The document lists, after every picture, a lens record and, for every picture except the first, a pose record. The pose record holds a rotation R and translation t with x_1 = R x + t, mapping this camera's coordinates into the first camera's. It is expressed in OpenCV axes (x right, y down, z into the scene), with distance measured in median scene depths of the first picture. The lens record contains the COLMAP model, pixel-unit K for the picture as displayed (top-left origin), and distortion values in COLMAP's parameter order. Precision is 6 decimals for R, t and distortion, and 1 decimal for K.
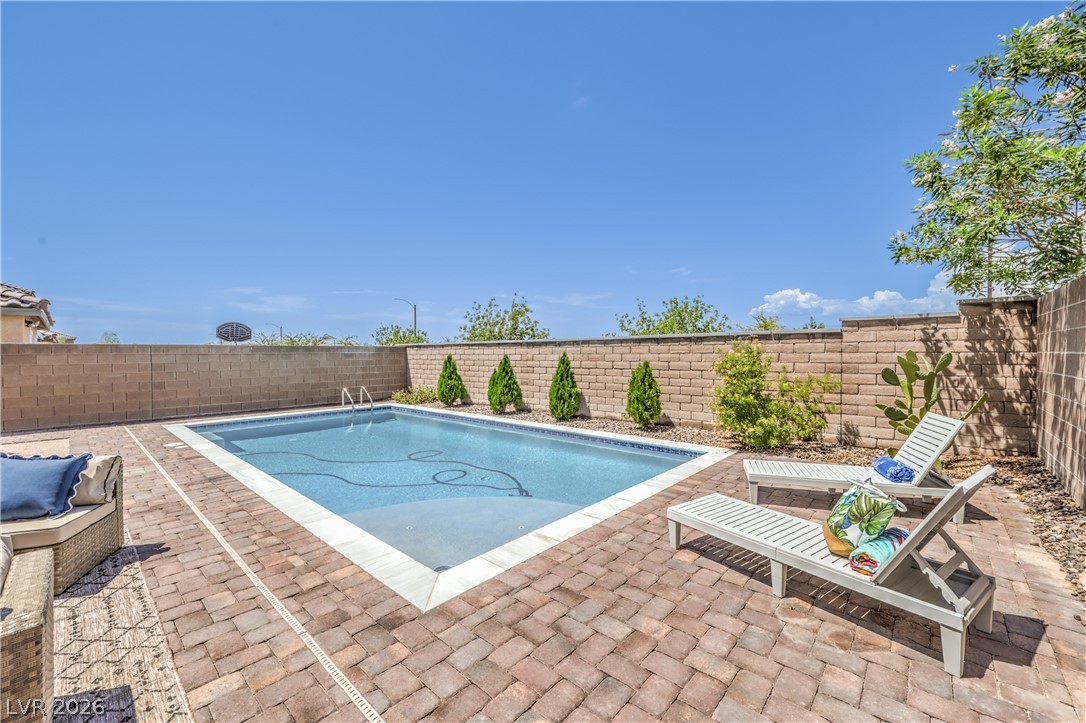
lens RADIAL K [[435.7, 0, 533.0], [0, 435.7, 354.2], [0, 0, 1]] dist [0.011549, -0.000092]
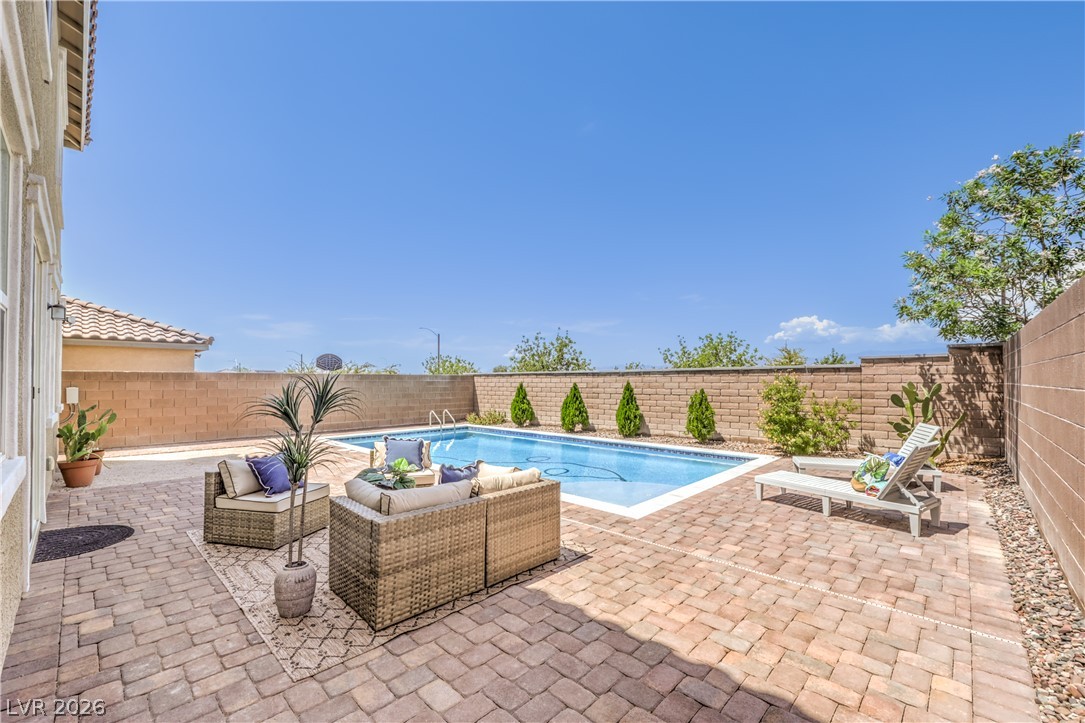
lens RADIAL K [[435.3, 0, 537.3], [0, 435.3, 372.1], [0, 0, 1]] dist [0.011549, -0.000092]
pose [[0.999716, 0.003664, -0.023563, -0.240363], [-0.004200, 0.999733, -0.022722, -0.001439], [0.023474, 0.022814, 0.999464, -0.344455]]
